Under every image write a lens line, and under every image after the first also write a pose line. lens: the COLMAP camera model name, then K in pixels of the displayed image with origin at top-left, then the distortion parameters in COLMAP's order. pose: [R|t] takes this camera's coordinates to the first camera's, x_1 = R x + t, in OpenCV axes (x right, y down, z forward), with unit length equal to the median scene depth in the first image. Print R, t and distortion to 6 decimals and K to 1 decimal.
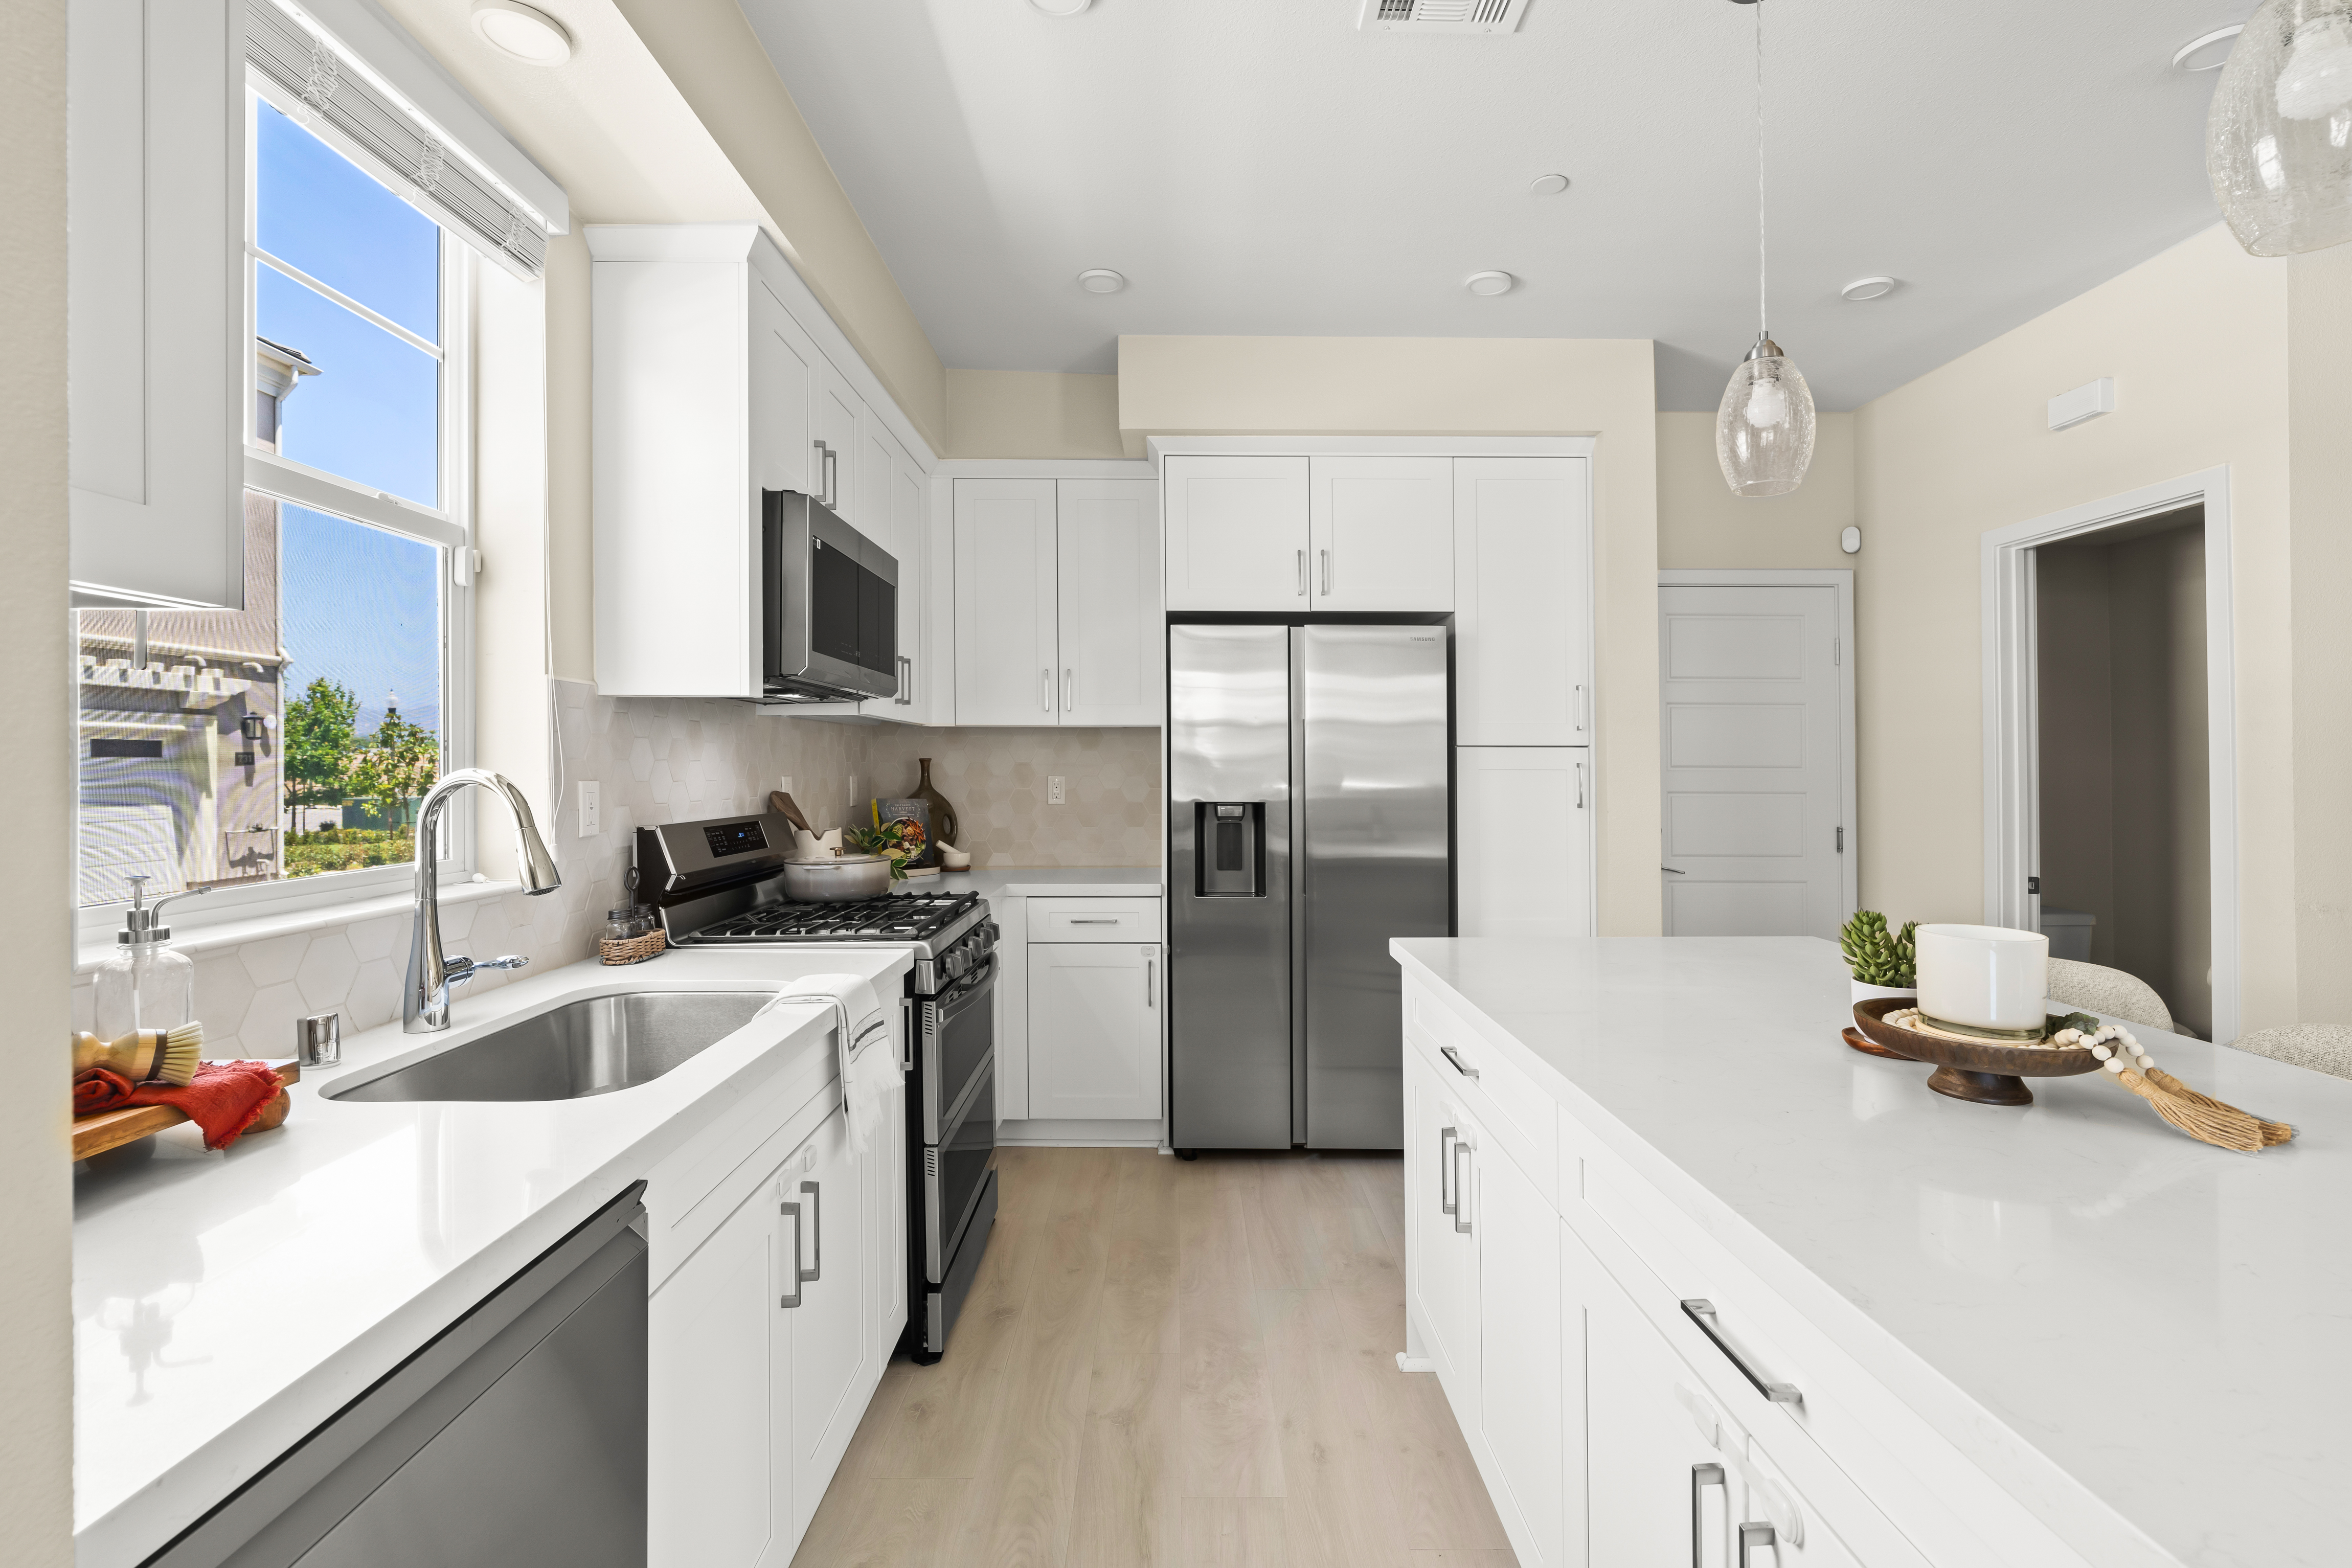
lens RADIAL K [[1052.7, 0, 1177.1], [0, 1052.7, 777.6], [0, 0, 1]] dist [-0.003620, -0.000266]
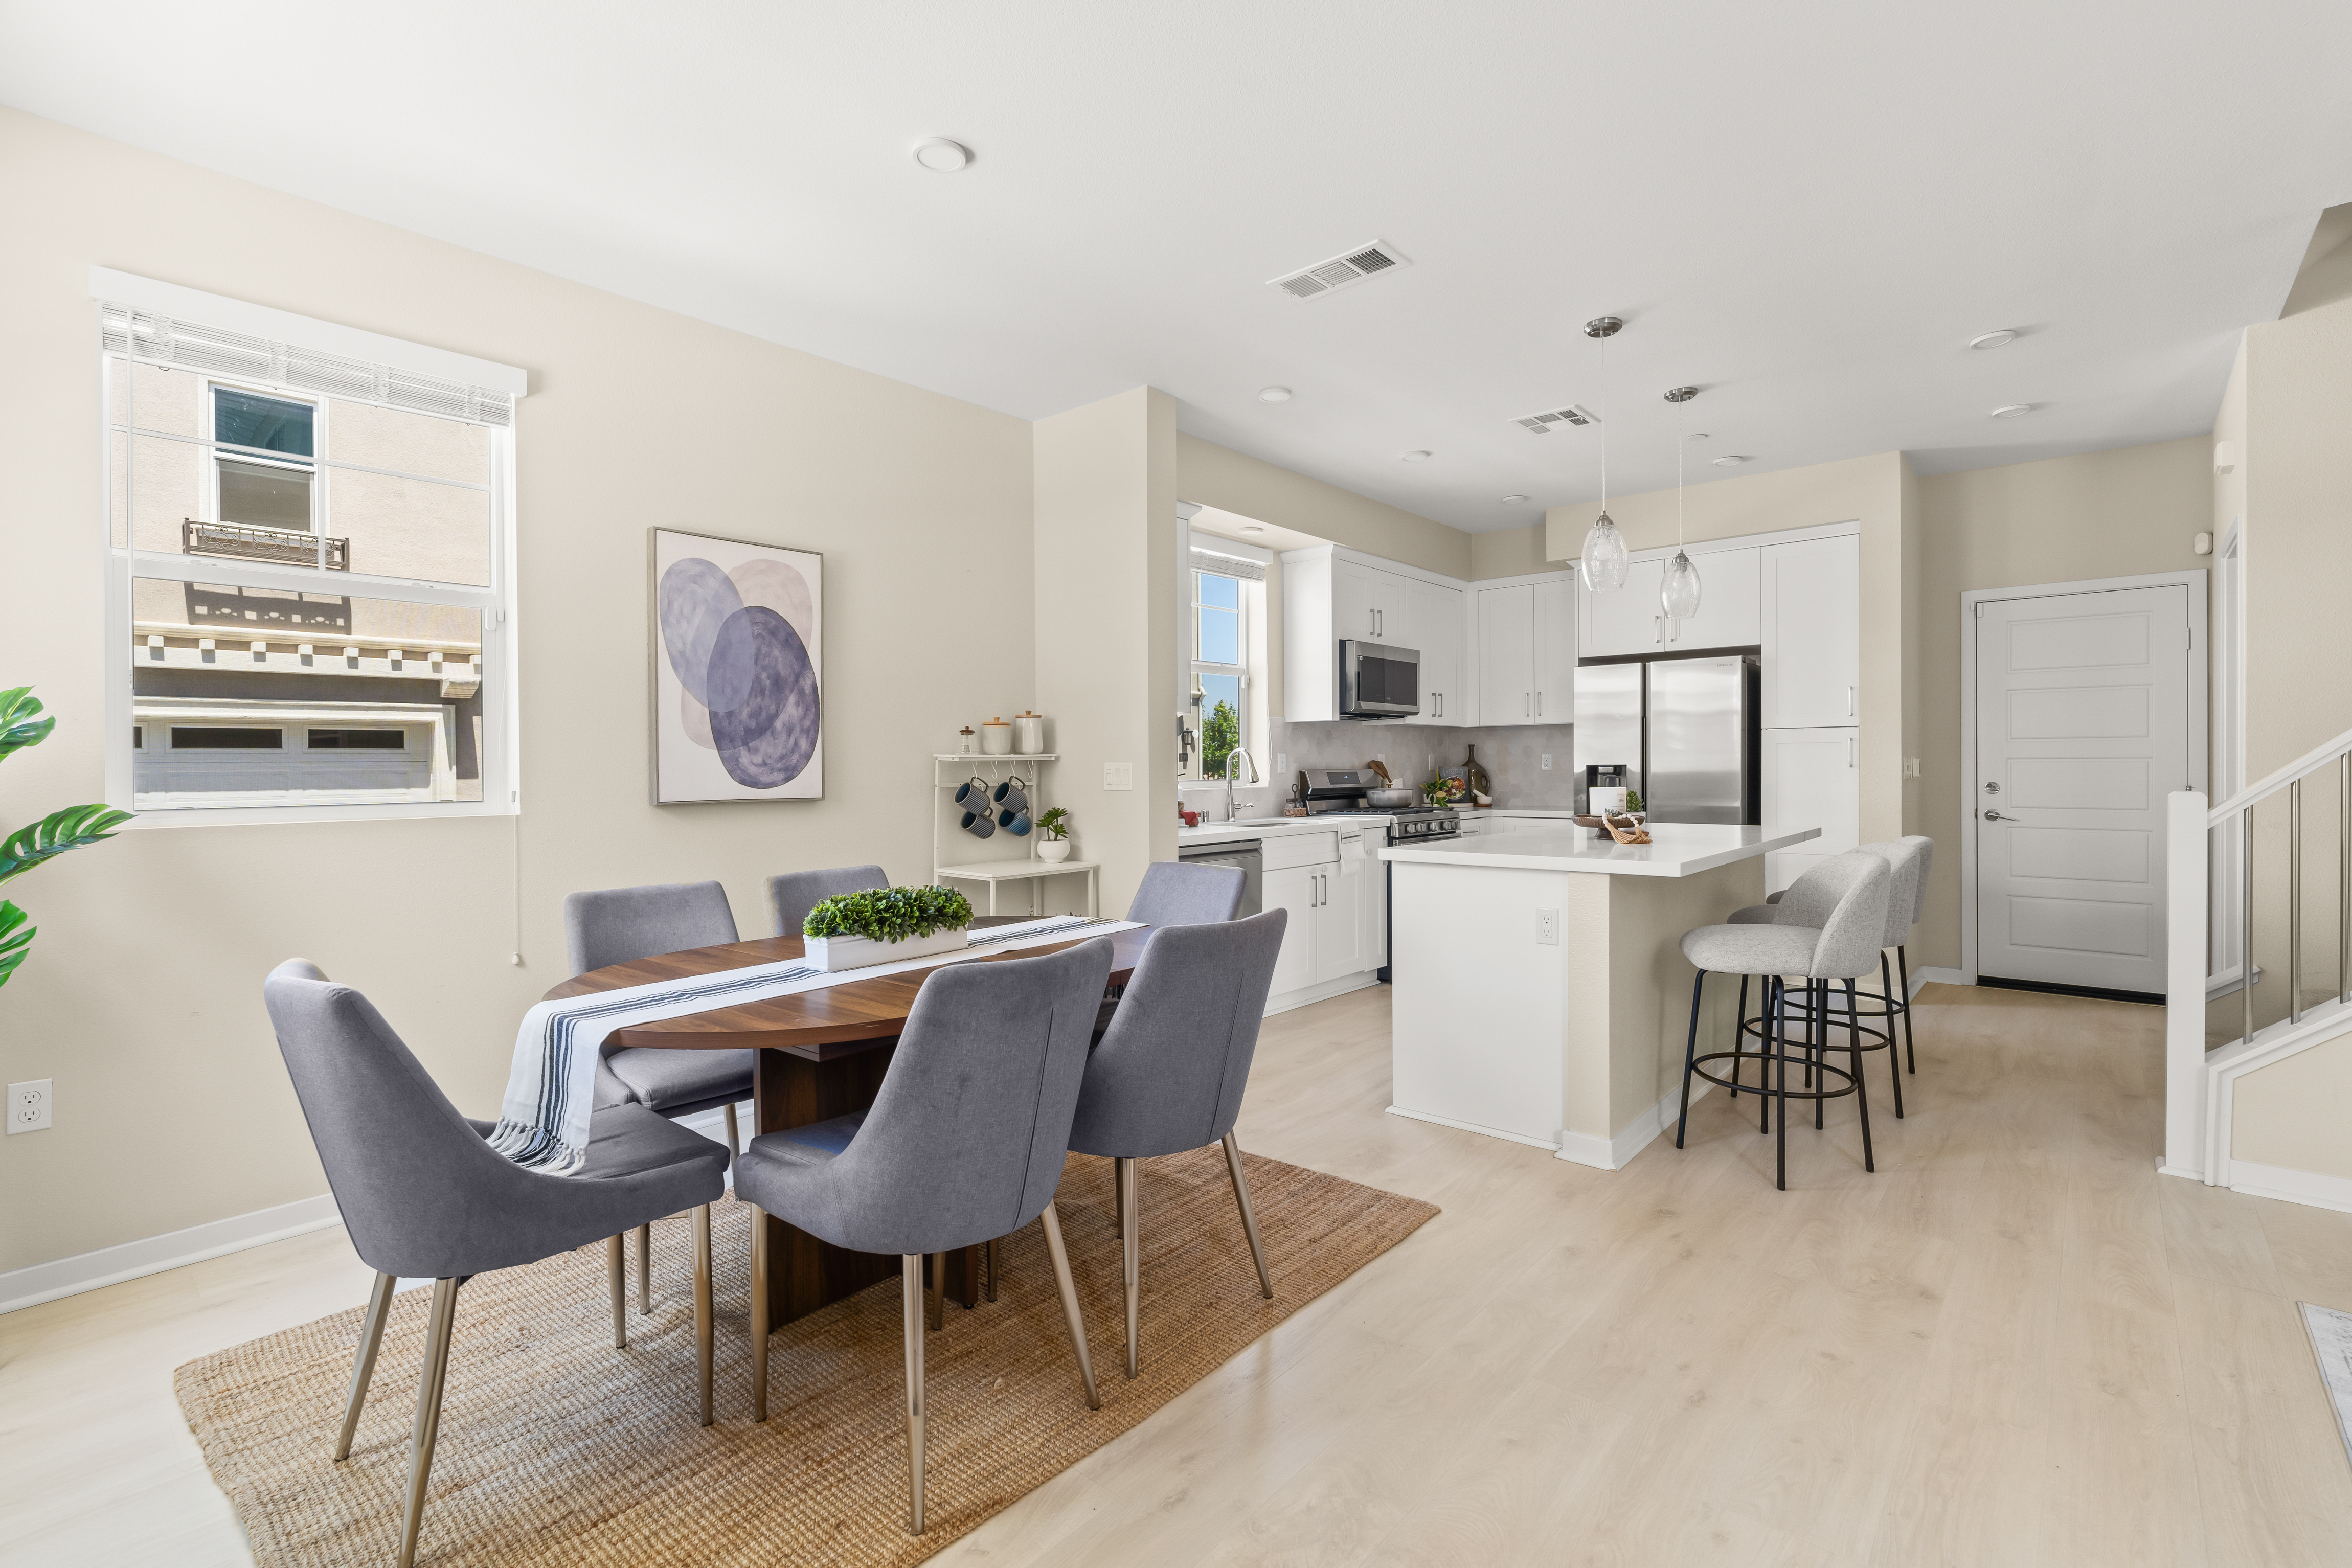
lens RADIAL K [[1052.7, 0, 1177.1], [0, 1052.7, 777.6], [0, 0, 1]] dist [-0.003620, -0.000266]
pose [[0.745288, -0.000913, -0.666742, 0.685735], [0.003495, 0.999991, 0.002537, 0.037322], [0.666734, -0.004221, 0.745284, -0.793730]]
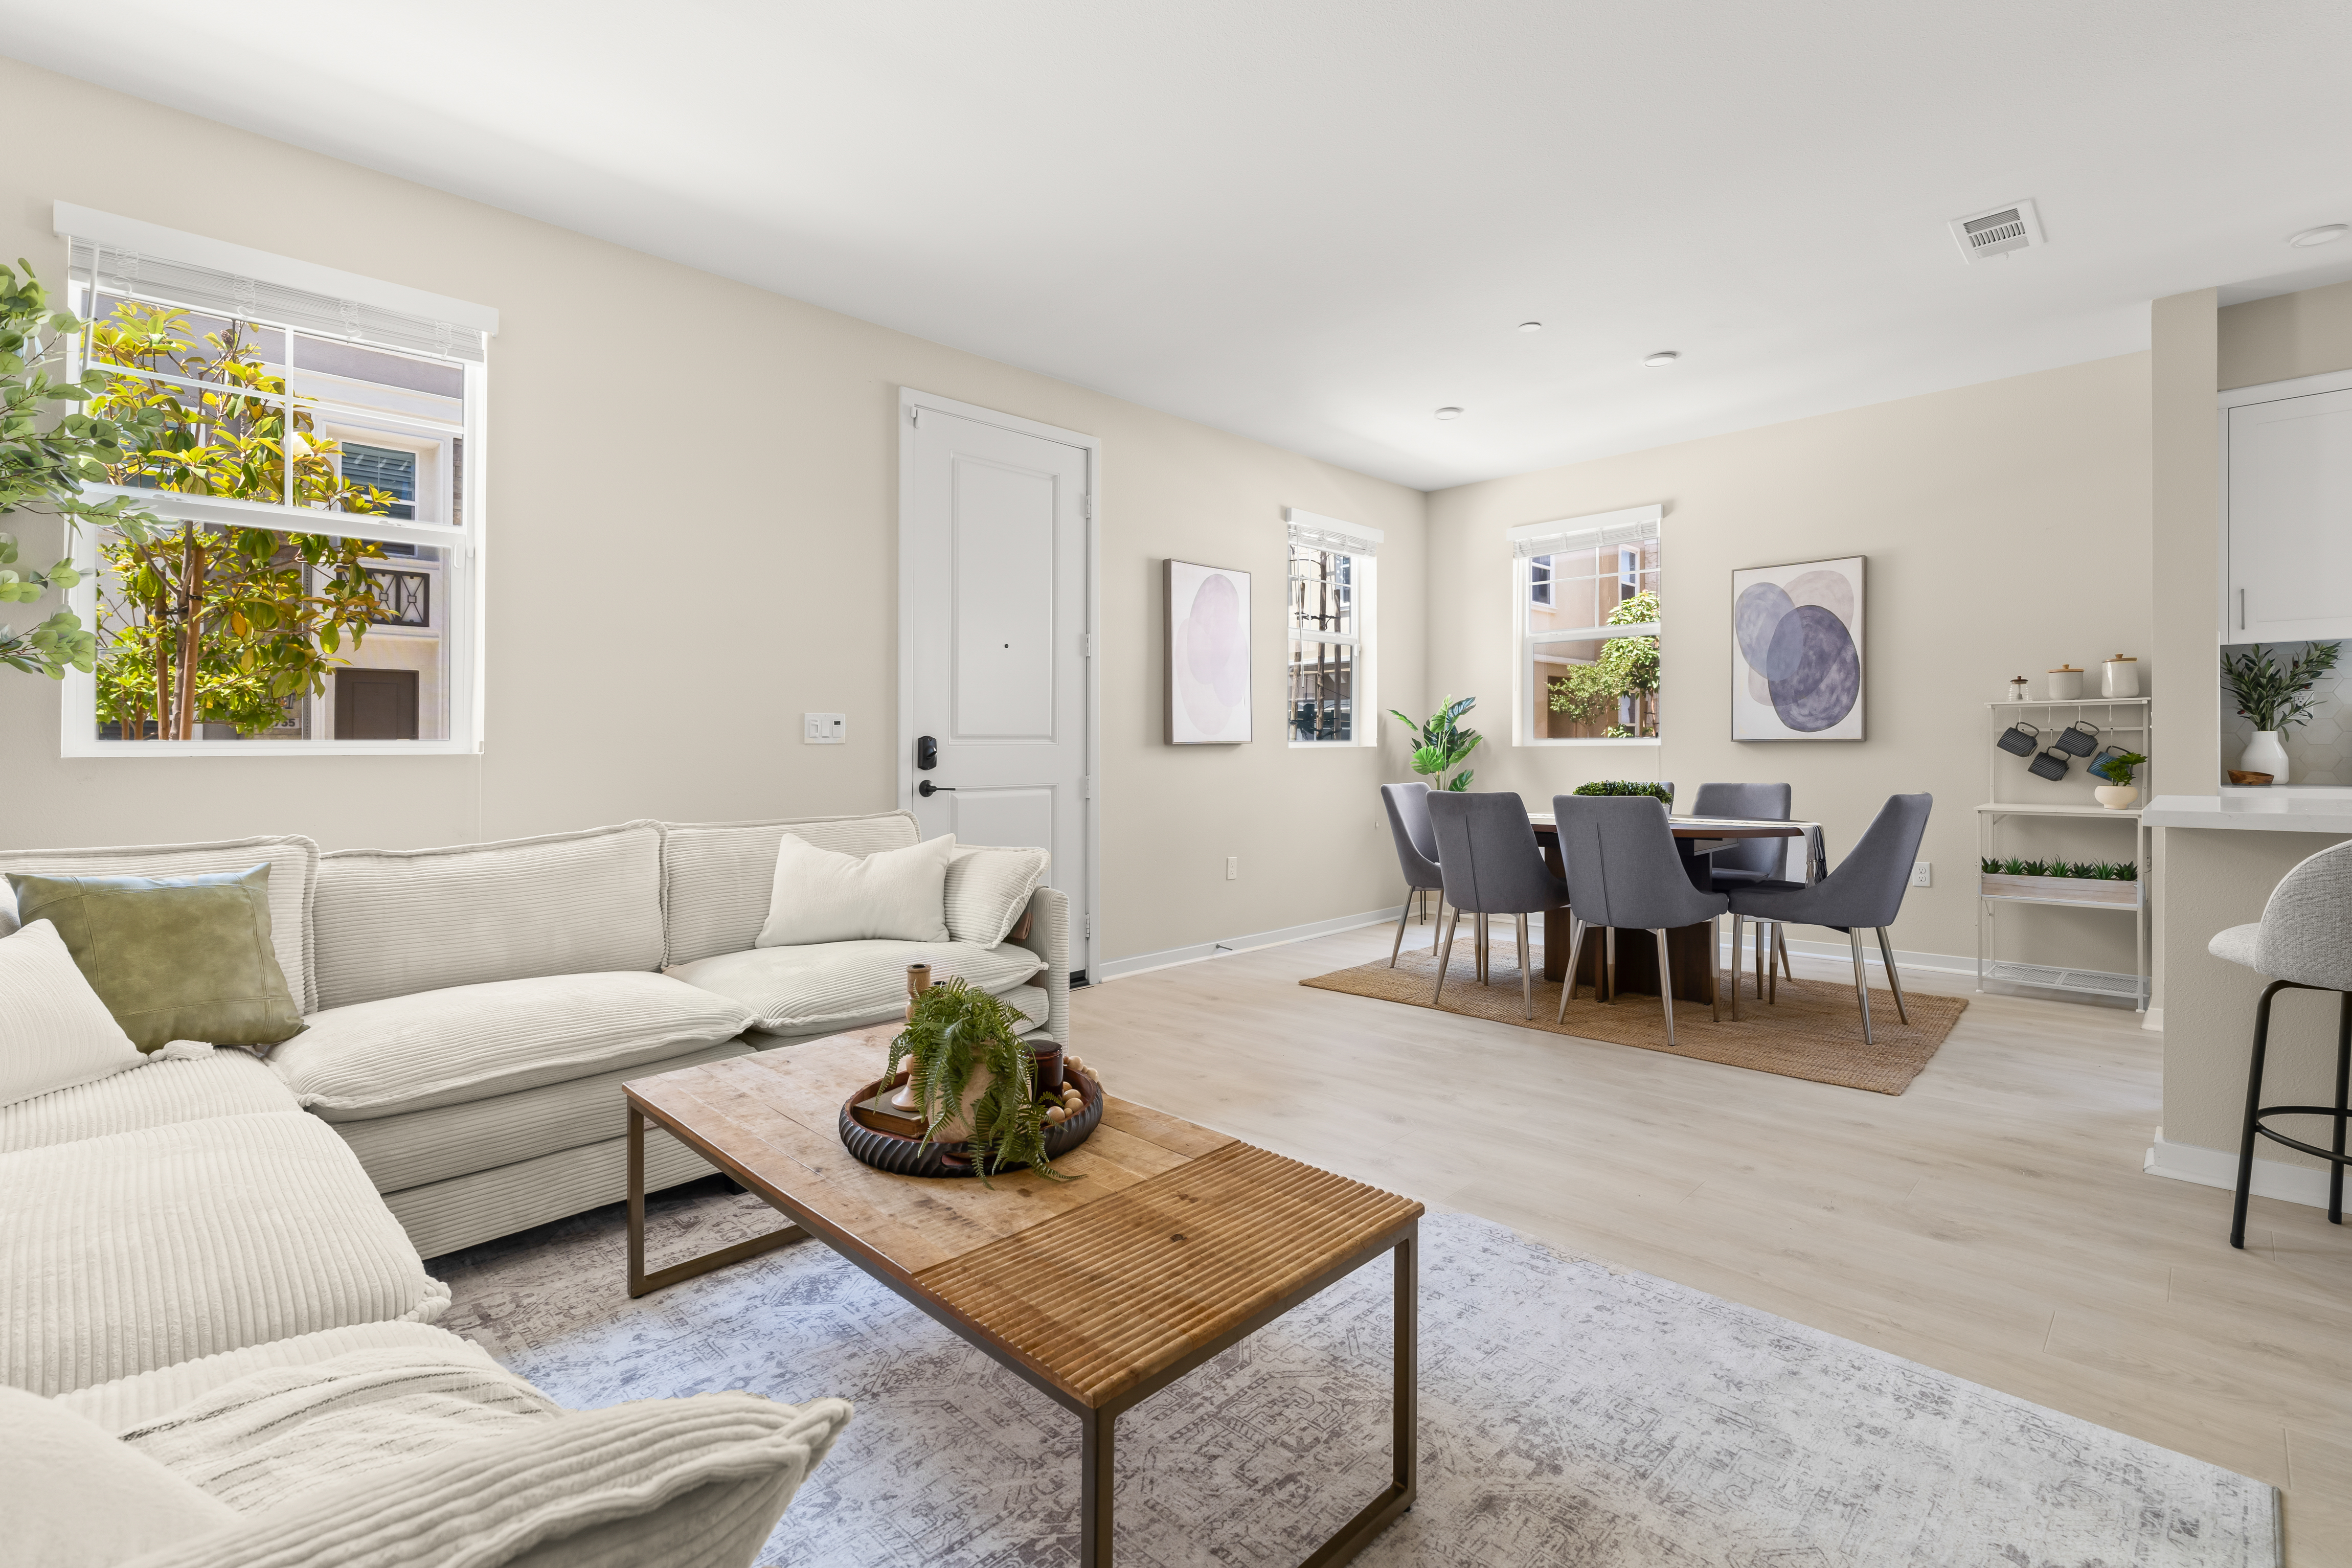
lens RADIAL K [[1064.9, 0, 1184.1], [0, 1064.9, 751.5], [0, 0, 1]] dist [-0.000839, 0.000407]
pose [[-0.703543, 0.005280, -0.710633, 1.398524], [-0.002346, 0.999950, 0.009753, 0.065217], [0.710649, 0.008529, -0.703495, 0.158609]]
